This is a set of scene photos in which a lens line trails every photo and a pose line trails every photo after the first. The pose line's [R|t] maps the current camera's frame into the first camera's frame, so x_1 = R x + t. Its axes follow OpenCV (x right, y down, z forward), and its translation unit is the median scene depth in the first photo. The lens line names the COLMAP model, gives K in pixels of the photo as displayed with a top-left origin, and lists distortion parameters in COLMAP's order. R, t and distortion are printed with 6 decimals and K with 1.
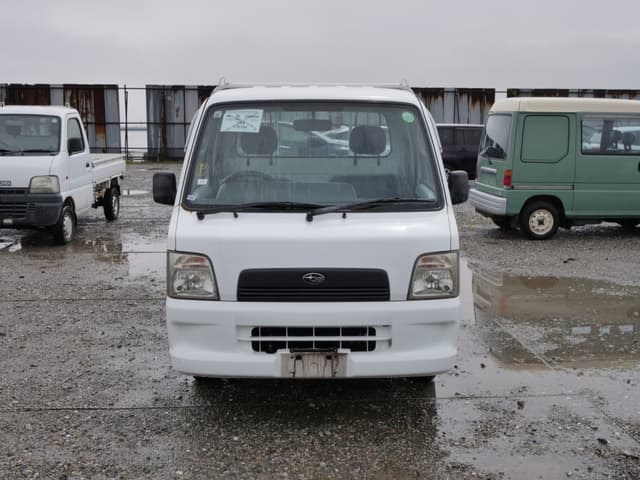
lens RADIAL K [[769.7, 0, 320.7], [0, 769.7, 240.8], [0, 0, 1]] dist [-0.002639, 0.000000]
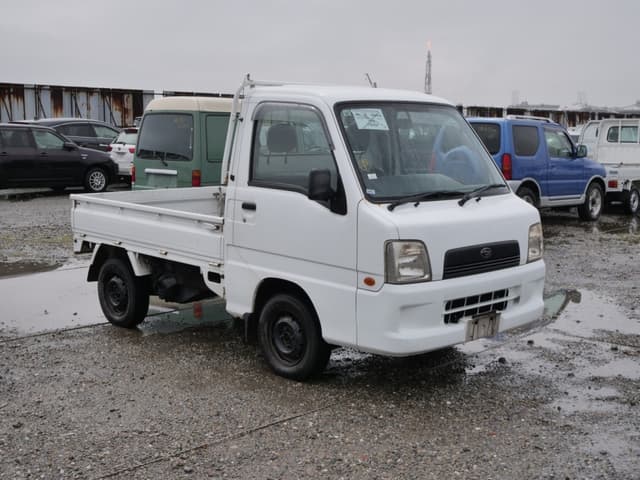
lens RADIAL K [[913.7, 0, 319.2], [0, 913.7, 238.4], [0, 0, 1]] dist [0.005035, 0.000000]
pose [[0.713369, -0.081597, 0.696022, -1.140059], [0.100358, 0.994856, 0.013771, -0.017416], [-0.693565, 0.060028, 0.717888, 0.162480]]
